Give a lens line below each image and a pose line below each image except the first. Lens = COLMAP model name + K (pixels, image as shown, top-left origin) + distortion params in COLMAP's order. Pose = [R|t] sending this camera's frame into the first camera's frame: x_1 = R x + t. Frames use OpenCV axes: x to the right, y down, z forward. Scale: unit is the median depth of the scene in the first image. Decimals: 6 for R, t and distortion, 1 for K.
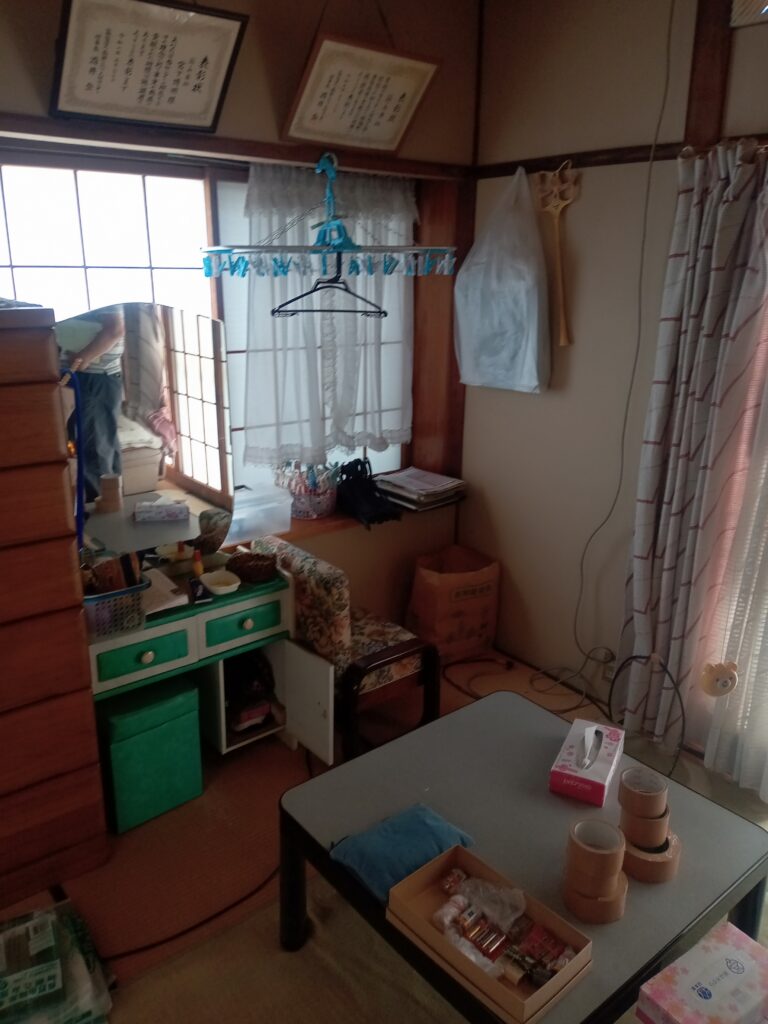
lens RADIAL K [[772.8, 0, 384.0], [0, 772.8, 512.0], [0, 0, 1]] dist [0.009325, -0.000759]
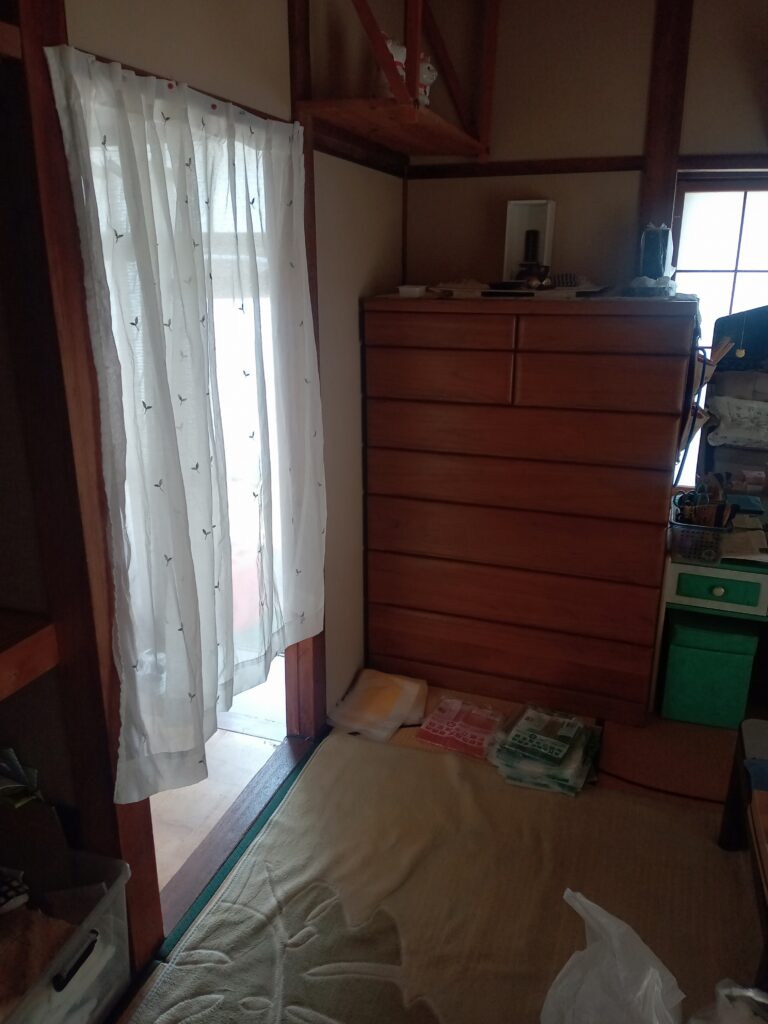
lens RADIAL K [[772.8, 0, 384.0], [0, 772.8, 512.0], [0, 0, 1]] dist [0.009325, -0.000759]
pose [[0.521090, 0.261315, -0.812515, 0.393090], [-0.246786, 0.957445, 0.149654, 0.014967], [0.817045, 0.122534, 0.563404, -0.140605]]
